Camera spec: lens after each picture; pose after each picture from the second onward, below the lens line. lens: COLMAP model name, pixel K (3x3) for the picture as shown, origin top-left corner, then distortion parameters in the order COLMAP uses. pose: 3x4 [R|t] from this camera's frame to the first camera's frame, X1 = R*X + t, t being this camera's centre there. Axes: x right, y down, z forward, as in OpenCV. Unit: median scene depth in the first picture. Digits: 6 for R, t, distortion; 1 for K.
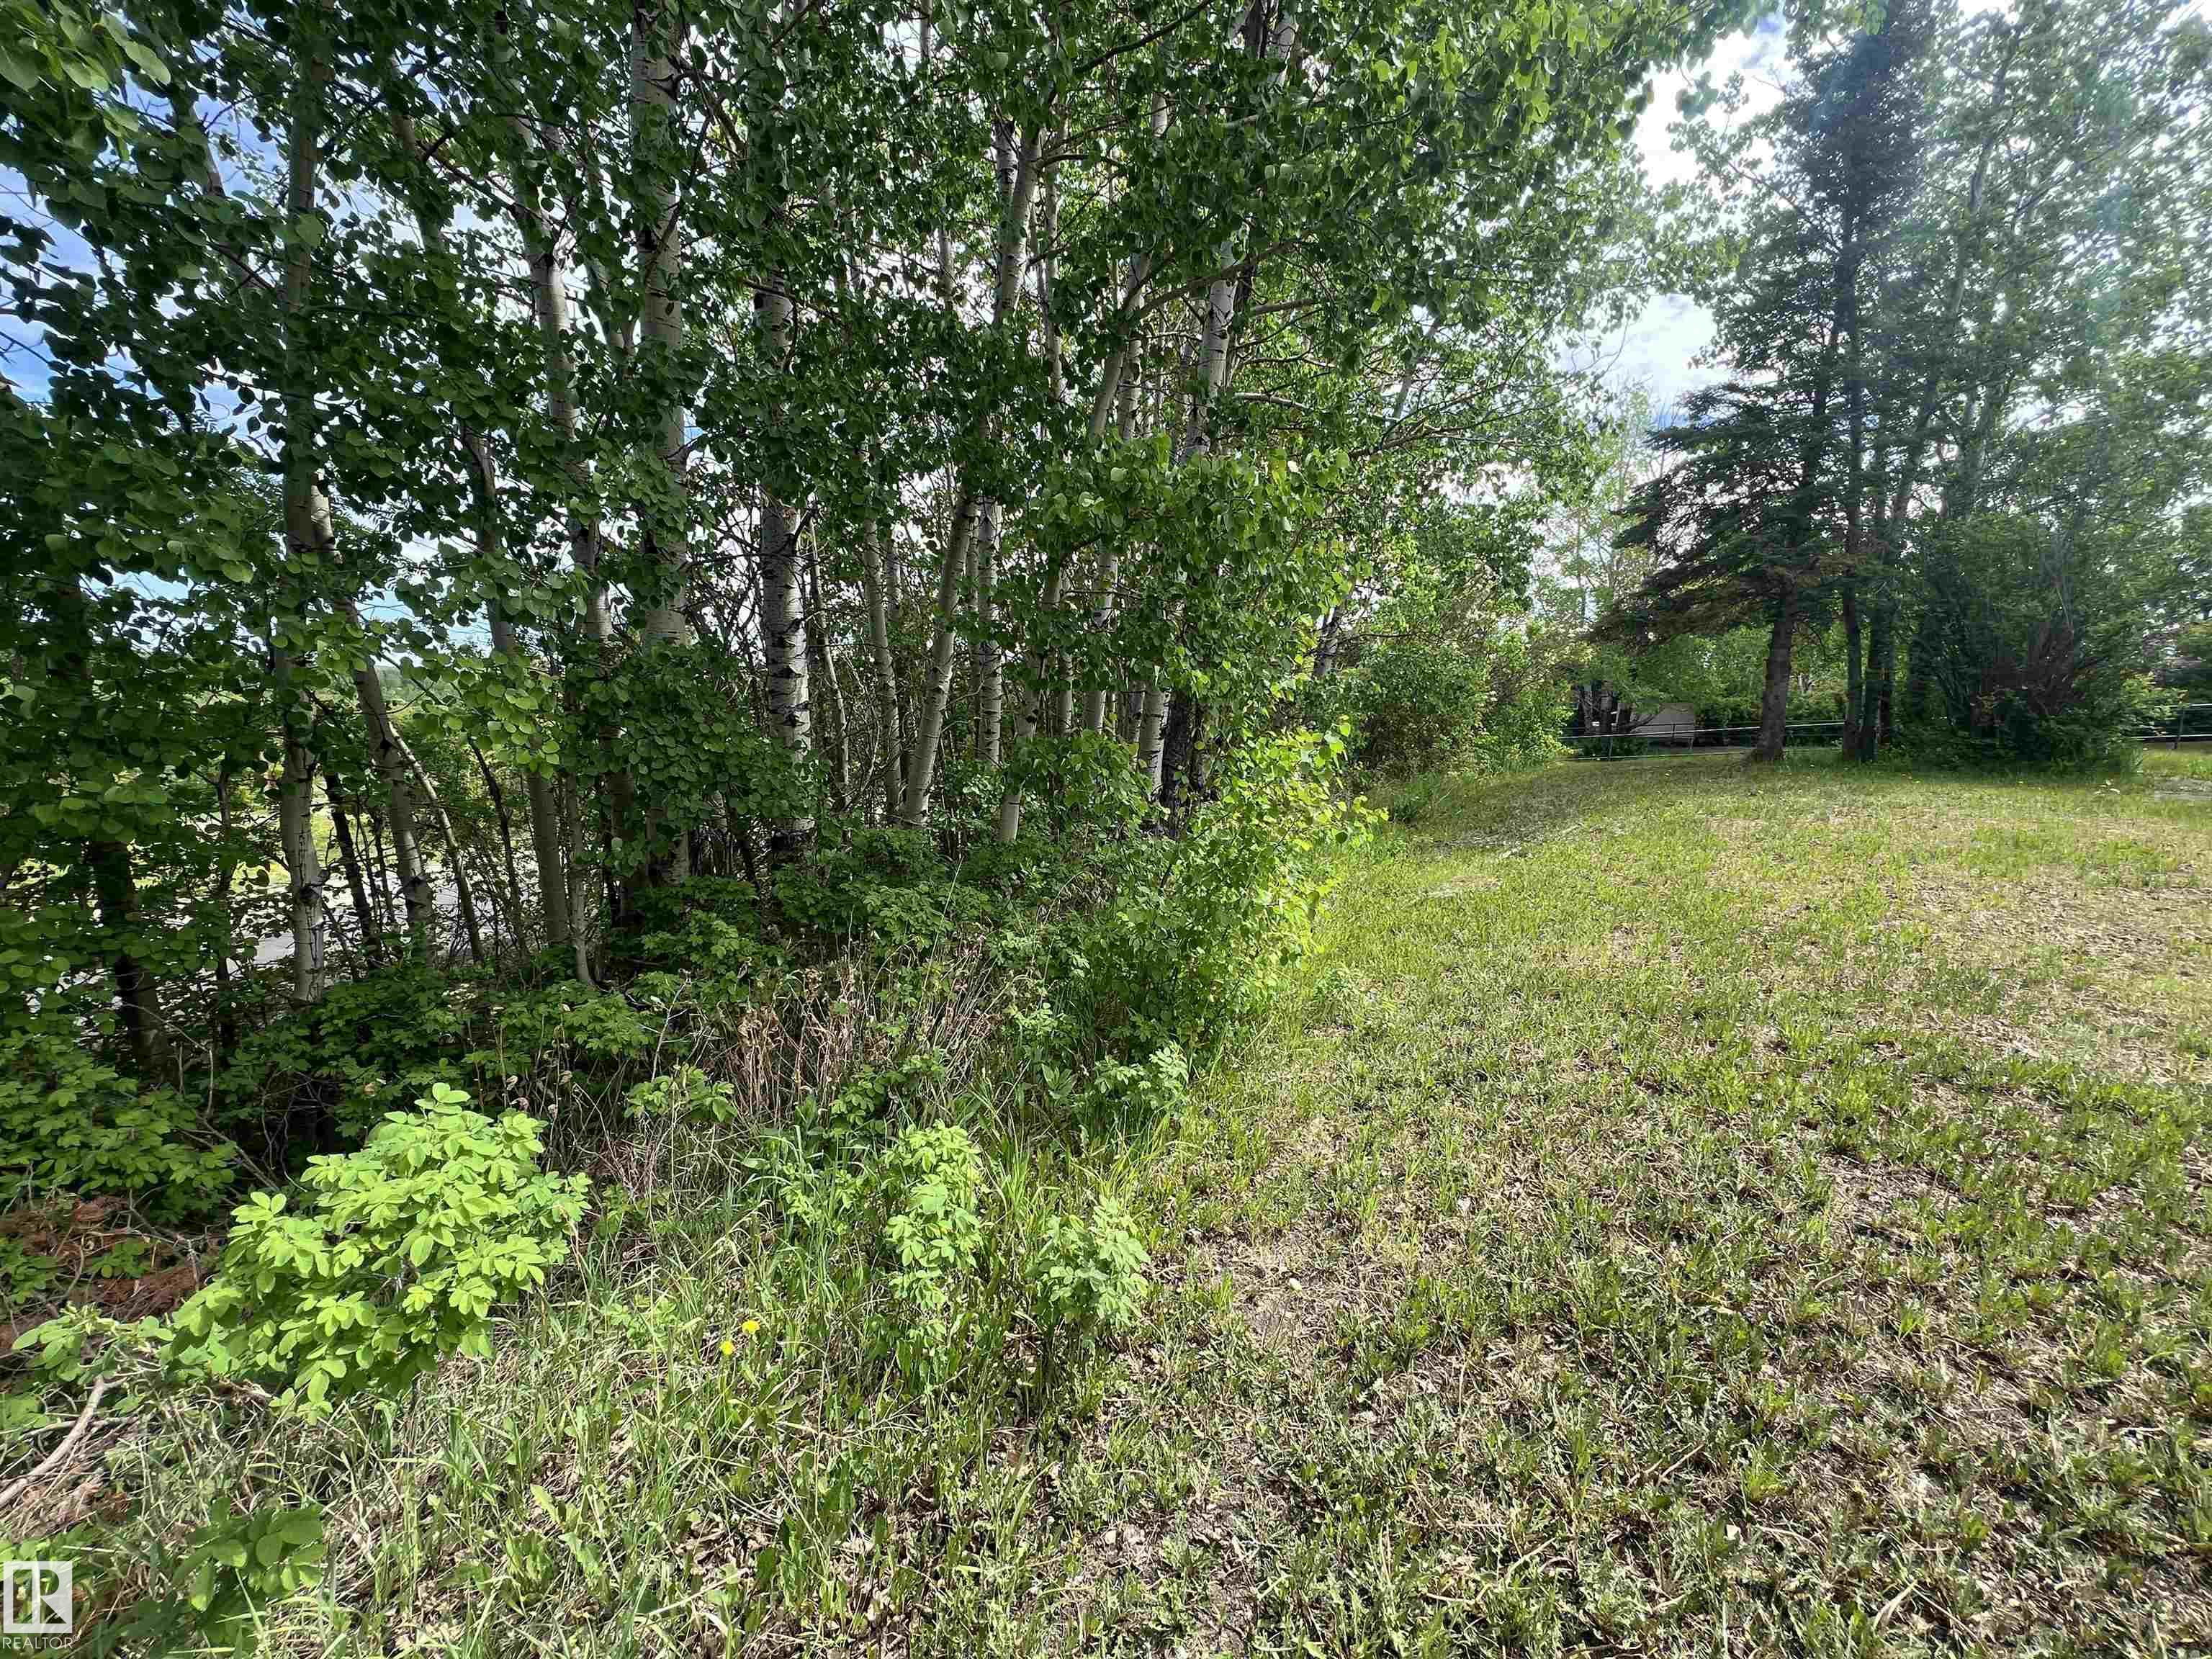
lens RADIAL K [[889.7, 0, 1100.3], [0, 889.7, 820.6], [0, 0, 1]] dist [-0.001242, 0.000531]
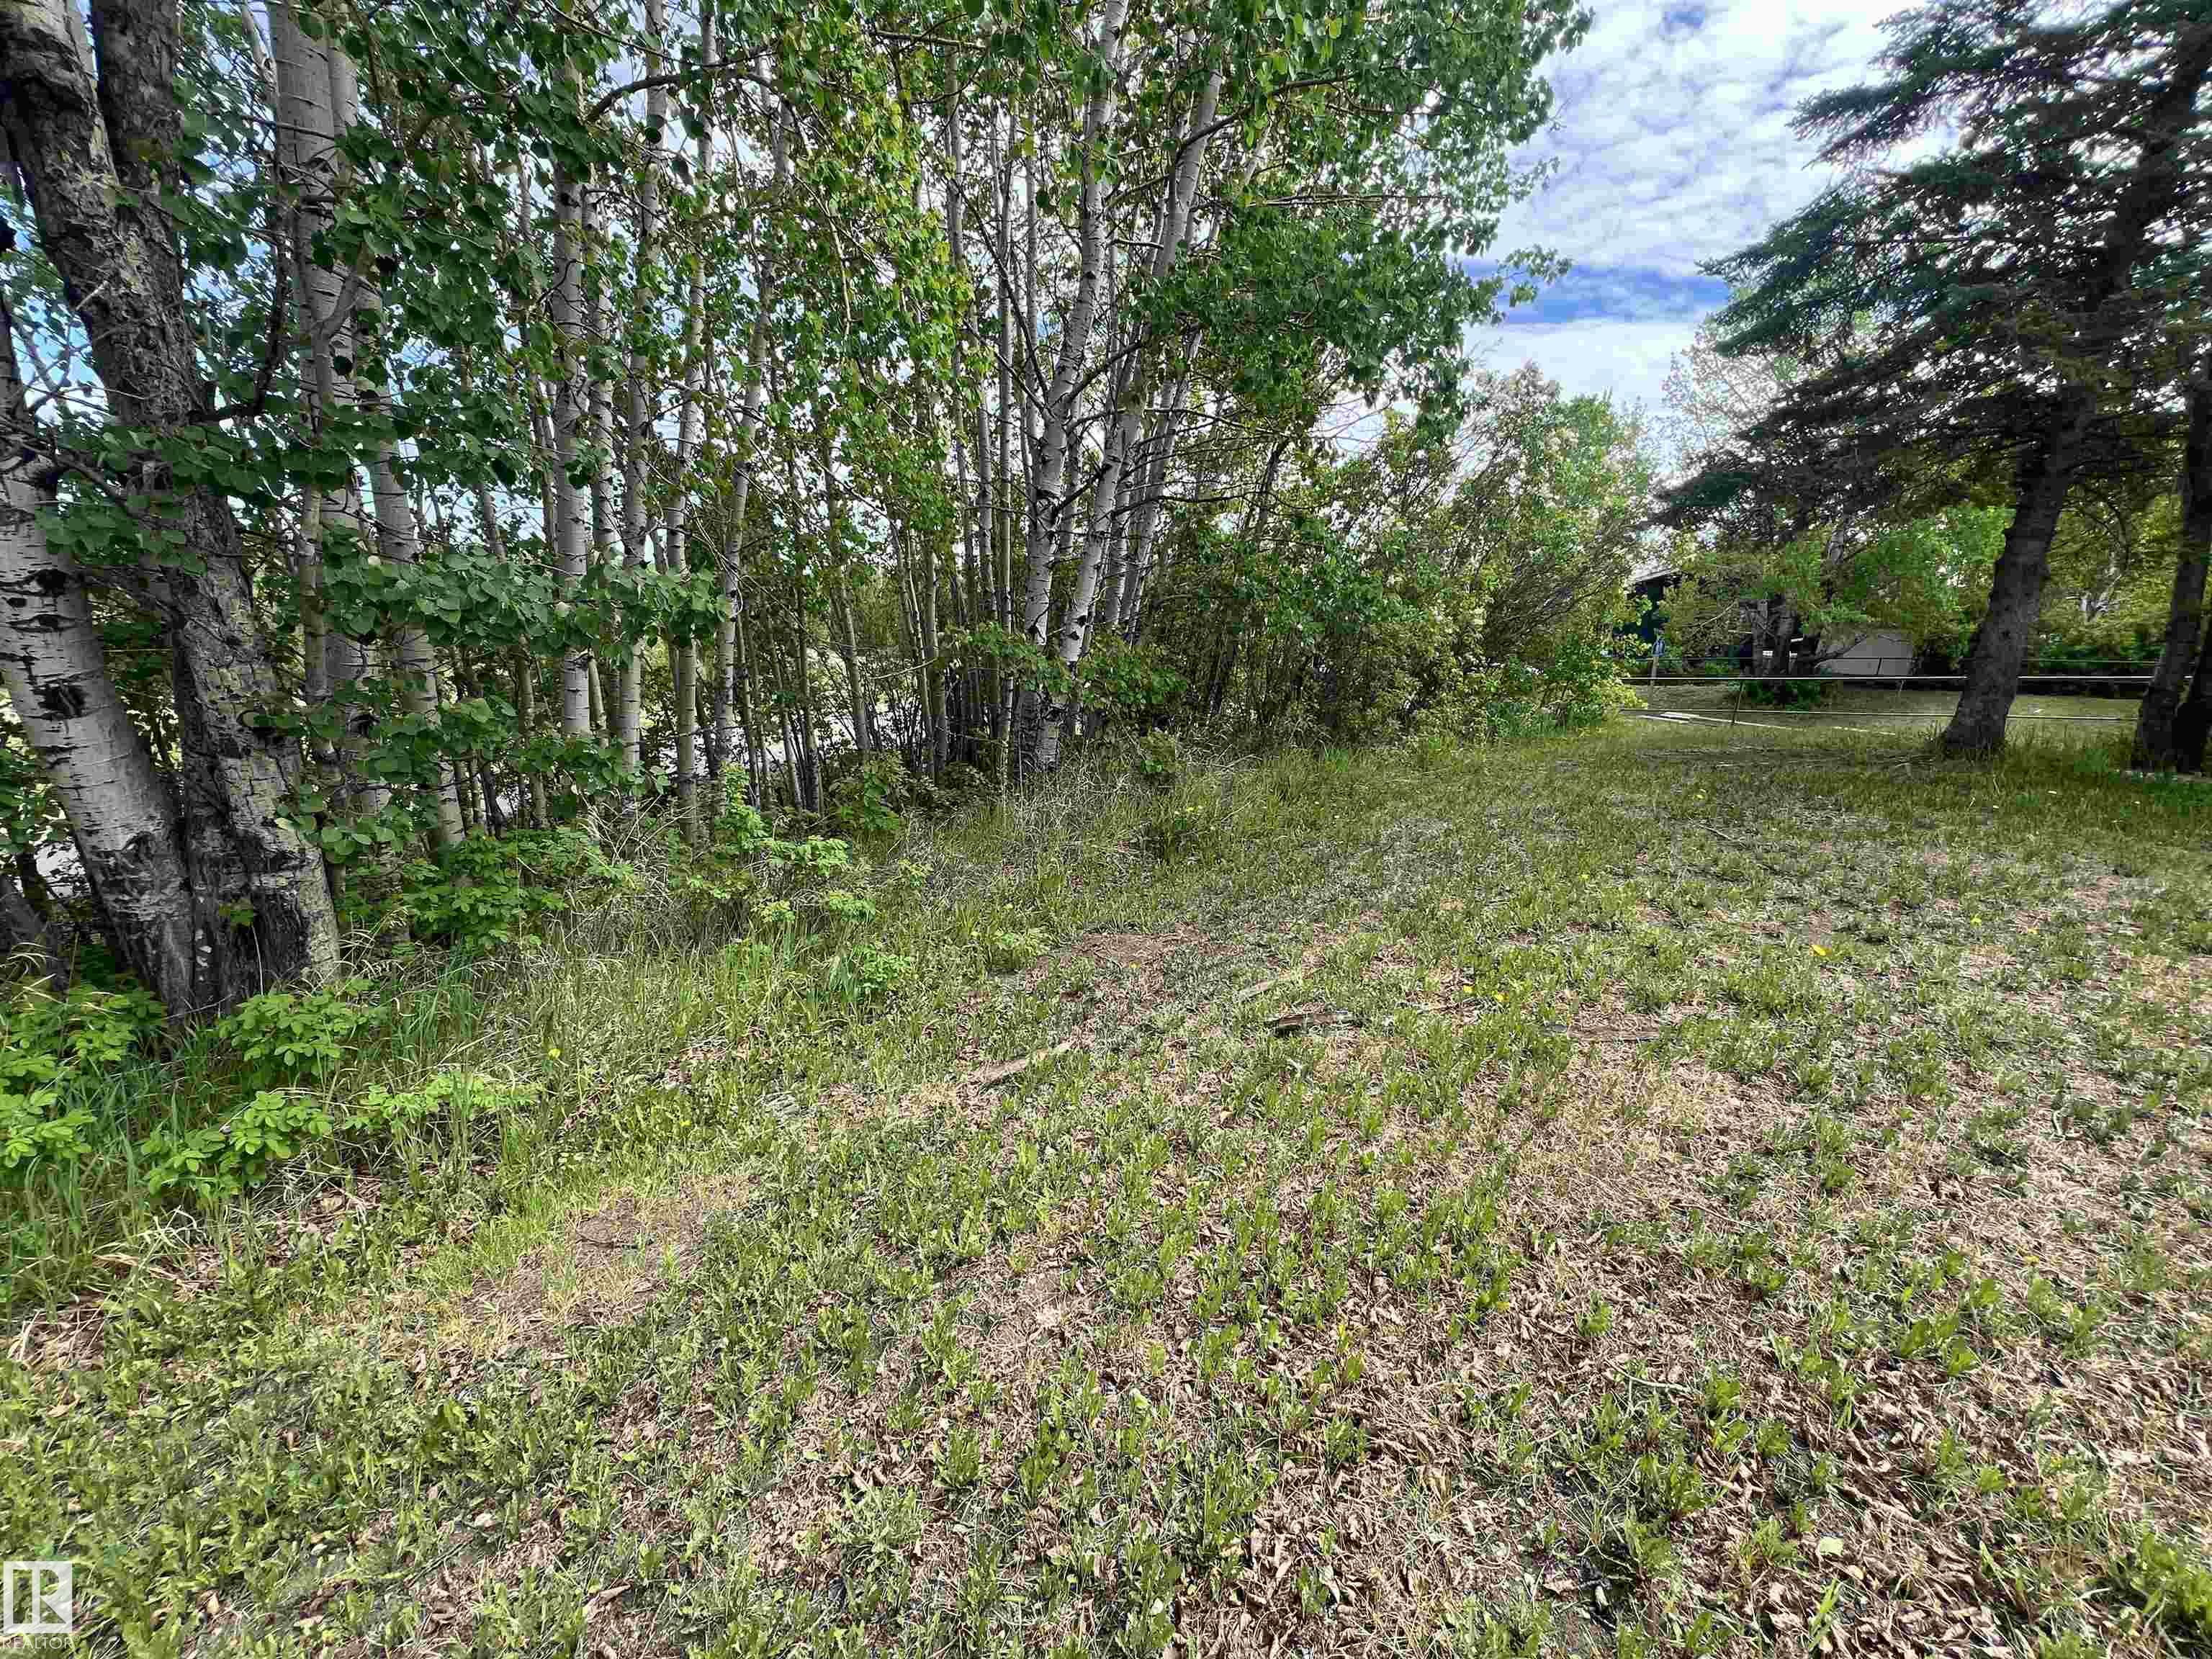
lens RADIAL K [[882.3, 0, 1087.5], [0, 882.3, 831.4], [0, 0, 1]] dist [-0.000407, 0.000091]
pose [[0.984315, 0.065550, -0.163791, 0.382621], [-0.046276, 0.991835, 0.118839, -0.068862], [0.170243, -0.109395, 0.979311, 0.450863]]
